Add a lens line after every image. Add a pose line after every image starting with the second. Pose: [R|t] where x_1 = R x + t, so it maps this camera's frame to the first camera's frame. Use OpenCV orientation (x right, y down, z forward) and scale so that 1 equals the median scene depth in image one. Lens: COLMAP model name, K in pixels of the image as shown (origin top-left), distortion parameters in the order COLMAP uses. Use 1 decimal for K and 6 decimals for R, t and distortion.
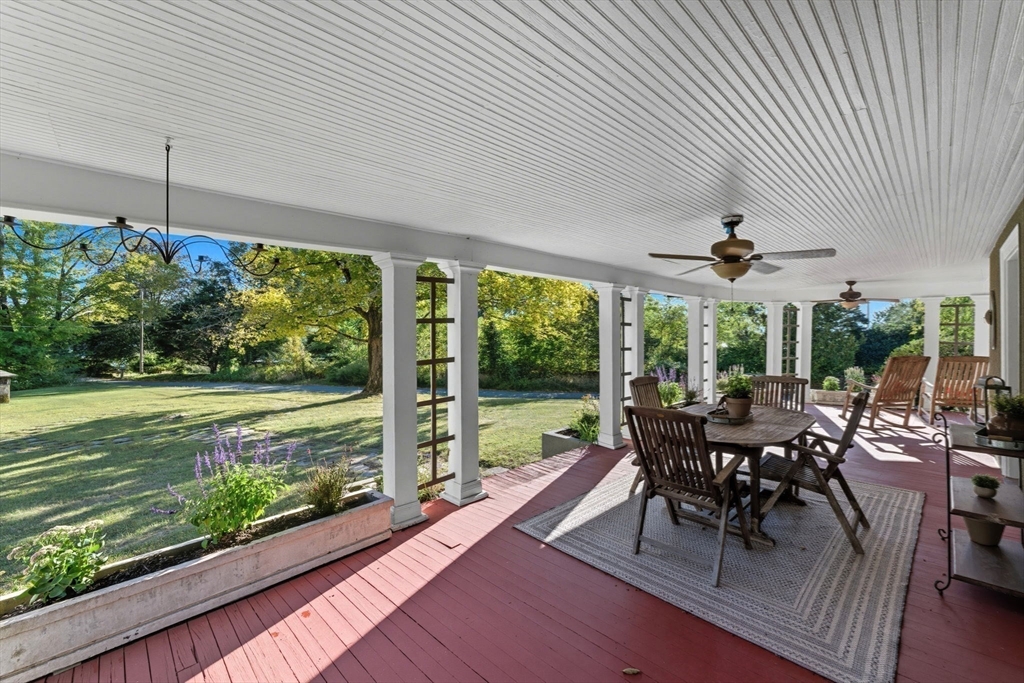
lens RADIAL K [[416.0, 0, 513.5], [0, 416.0, 334.0], [0, 0, 1]] dist [0.001277, 0.000502]
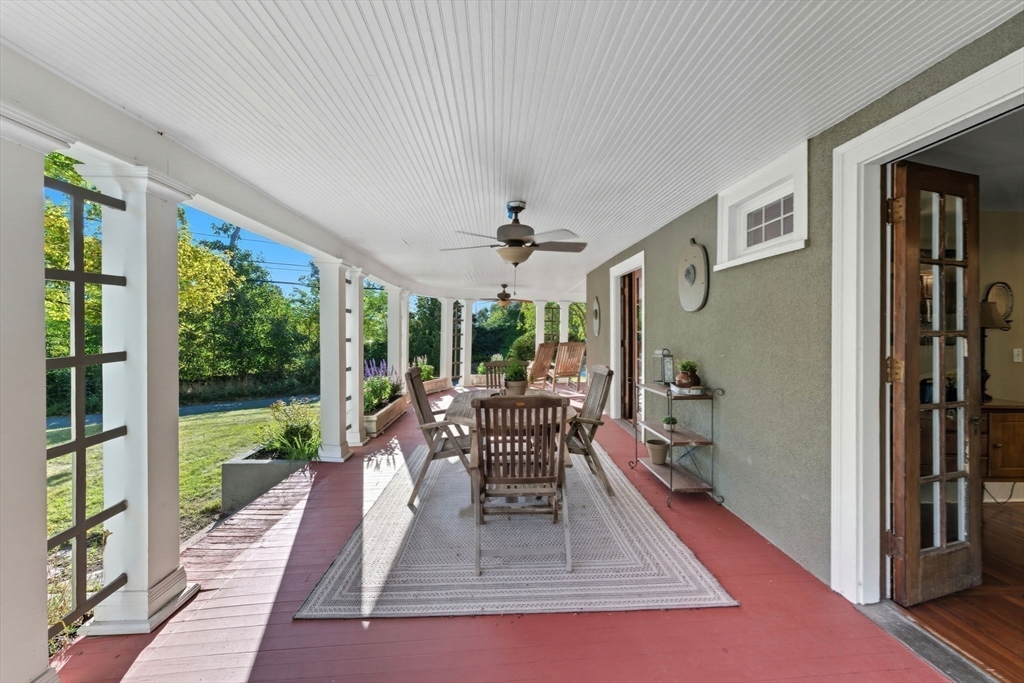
lens RADIAL K [[416.0, 0, 513.5], [0, 416.0, 334.0], [0, 0, 1]] dist [0.001277, 0.000502]
pose [[0.664316, -0.003338, 0.747444, -0.171254], [-0.000105, 0.999990, 0.004559, 0.024984], [-0.747452, -0.003107, 0.664309, 0.238930]]
